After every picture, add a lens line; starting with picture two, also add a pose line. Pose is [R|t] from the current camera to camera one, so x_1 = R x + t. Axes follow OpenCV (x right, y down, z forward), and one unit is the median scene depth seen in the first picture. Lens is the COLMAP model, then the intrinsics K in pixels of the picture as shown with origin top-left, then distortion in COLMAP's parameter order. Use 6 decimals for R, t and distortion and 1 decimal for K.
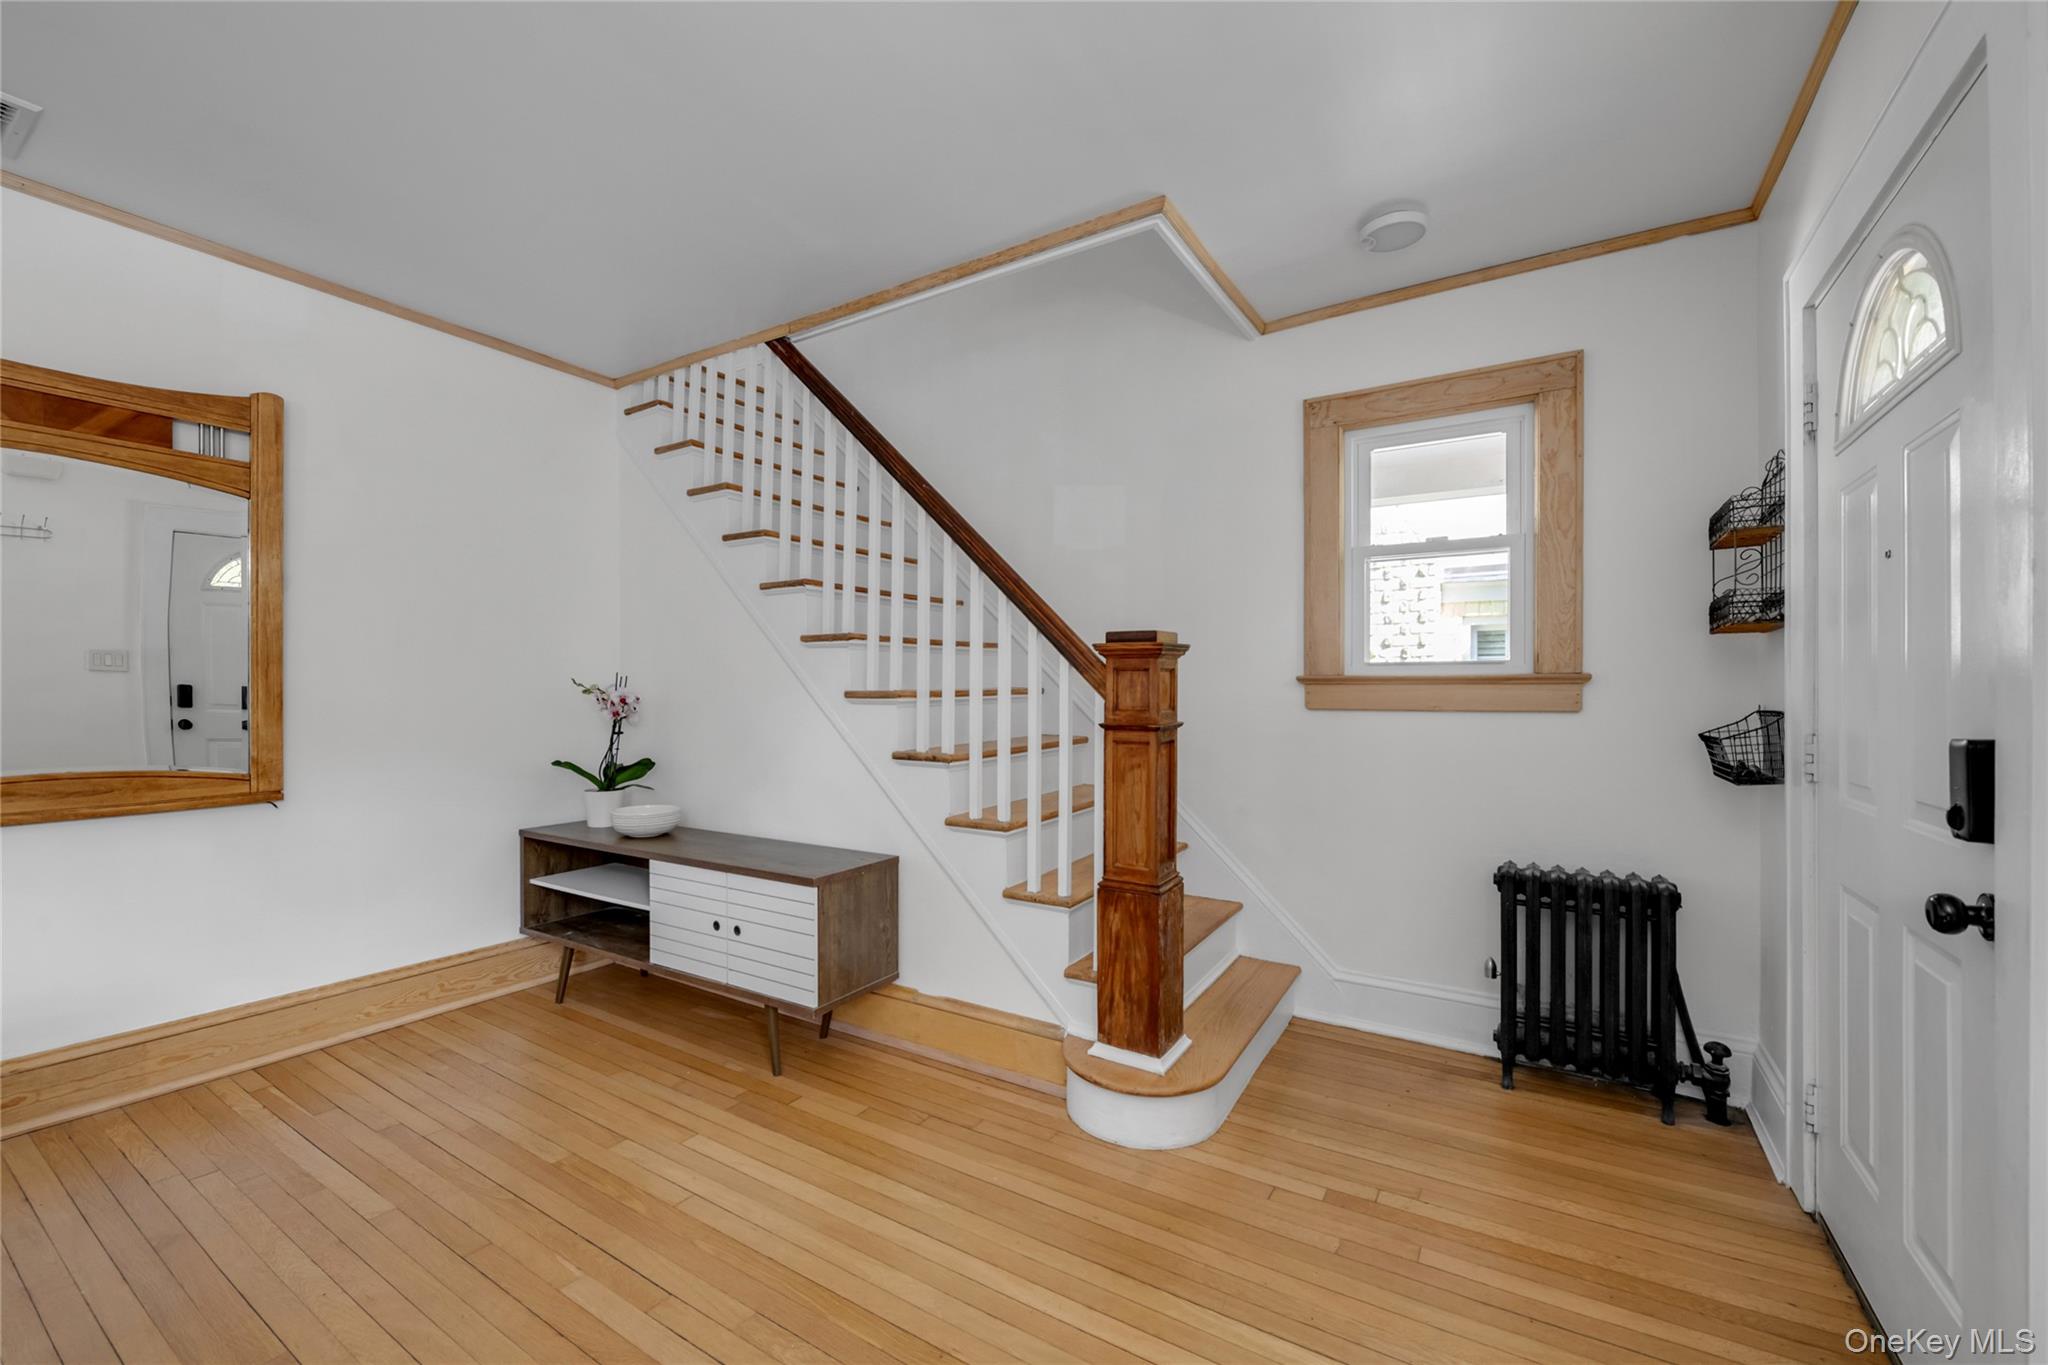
lens RADIAL K [[825.6, 0, 1019.4], [0, 825.6, 686.8], [0, 0, 1]] dist [0.000310, -0.005117]
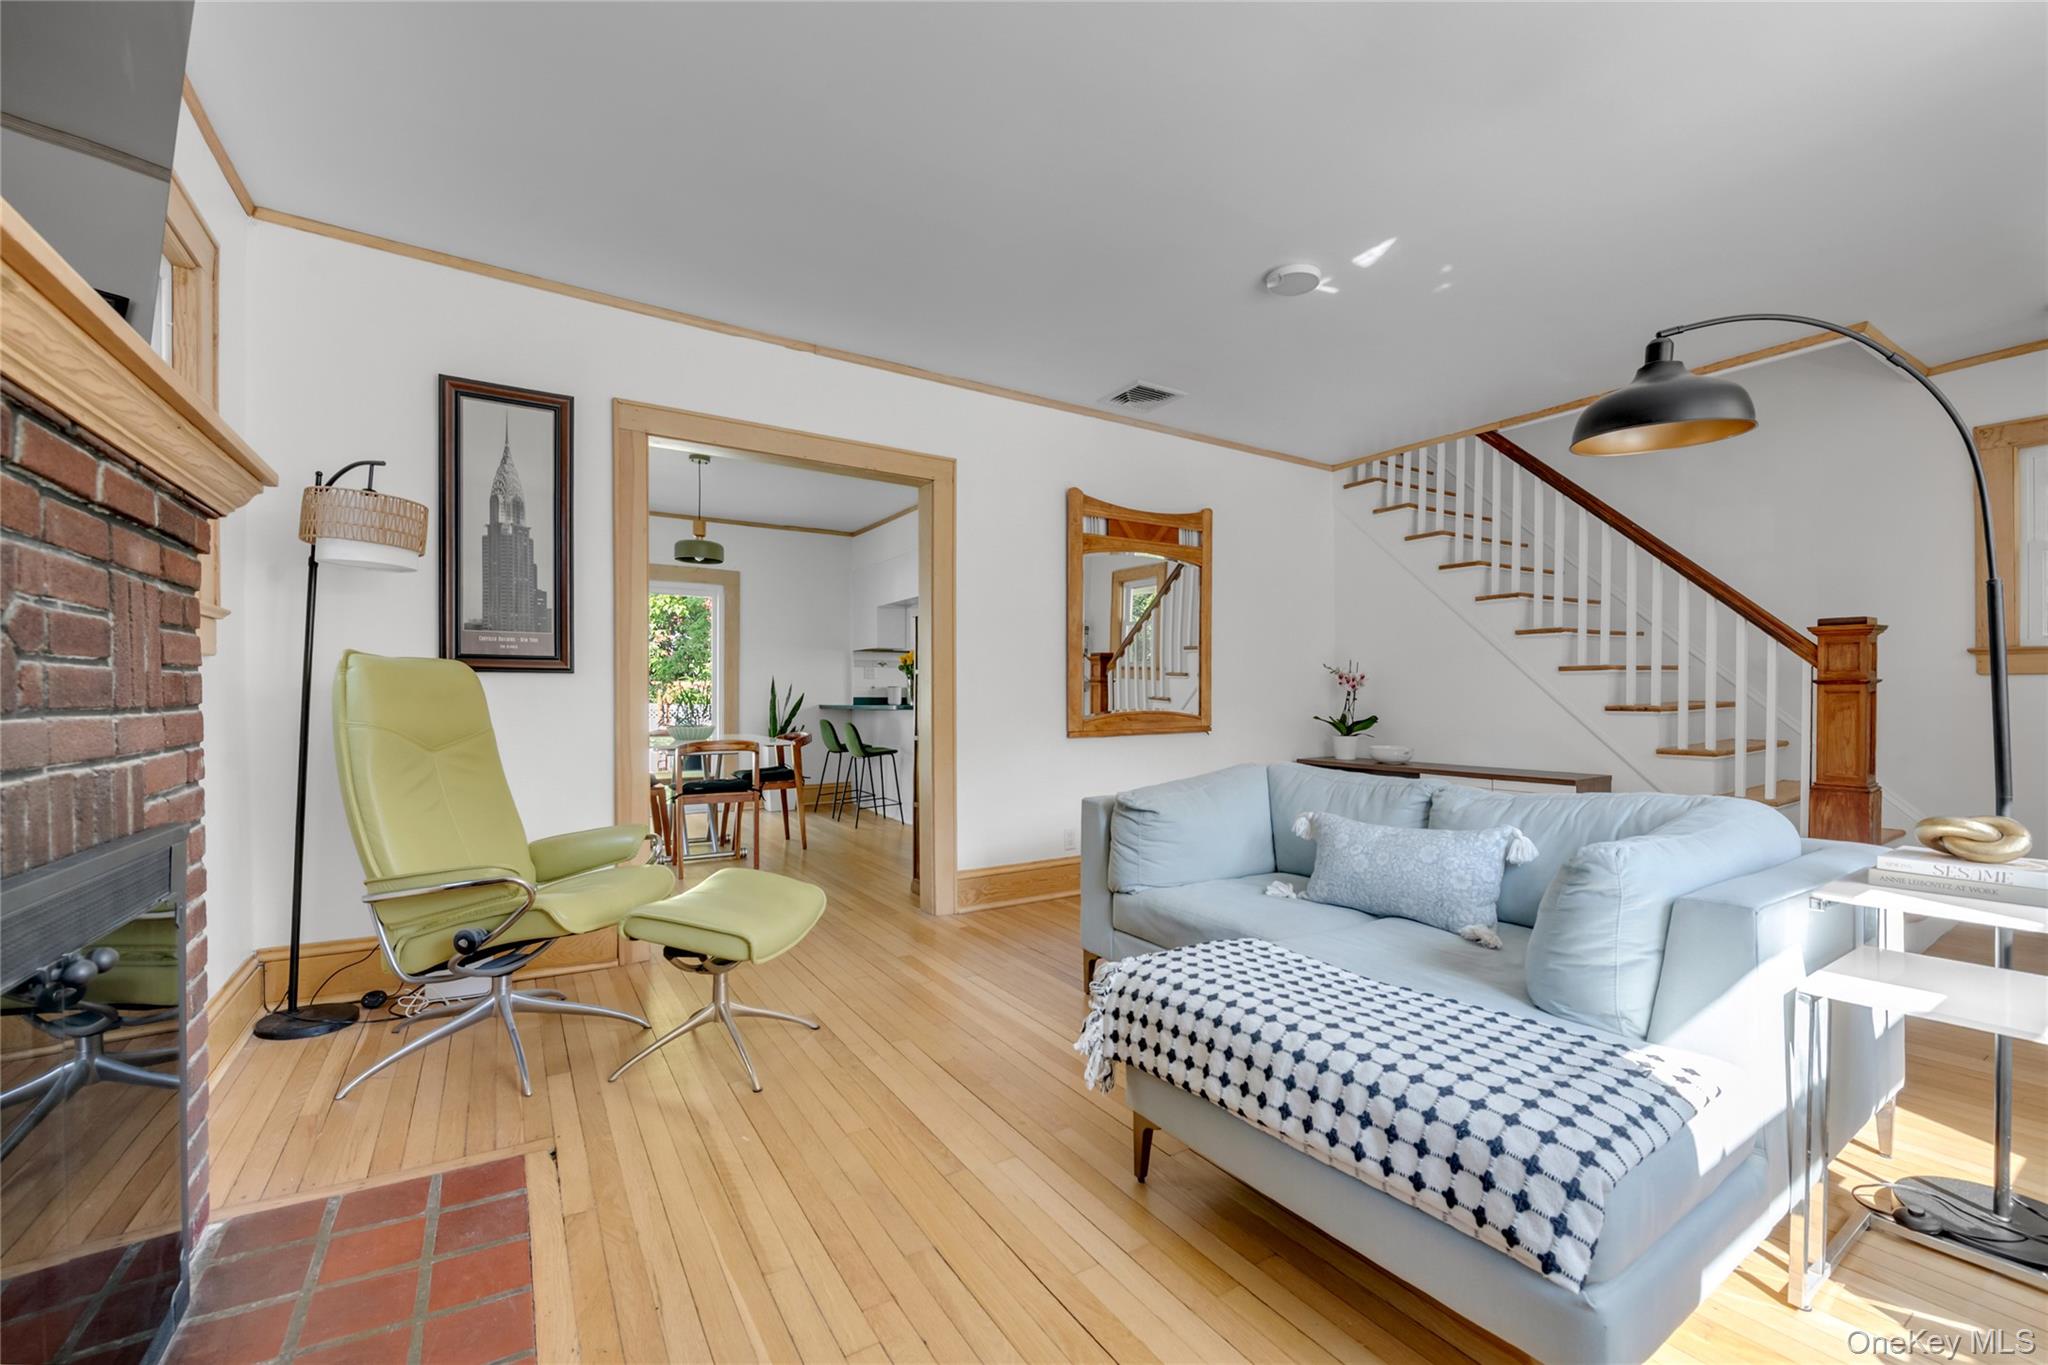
lens RADIAL K [[827.8, 0, 1037.7], [0, 827.8, 698.7], [0, 0, 1]] dist [-0.002714, -0.000792]
pose [[0.910190, -0.003451, -0.414176, -0.531216], [0.008739, 0.999903, 0.010873, 0.046370], [0.414098, -0.013516, 0.910132, -0.897833]]
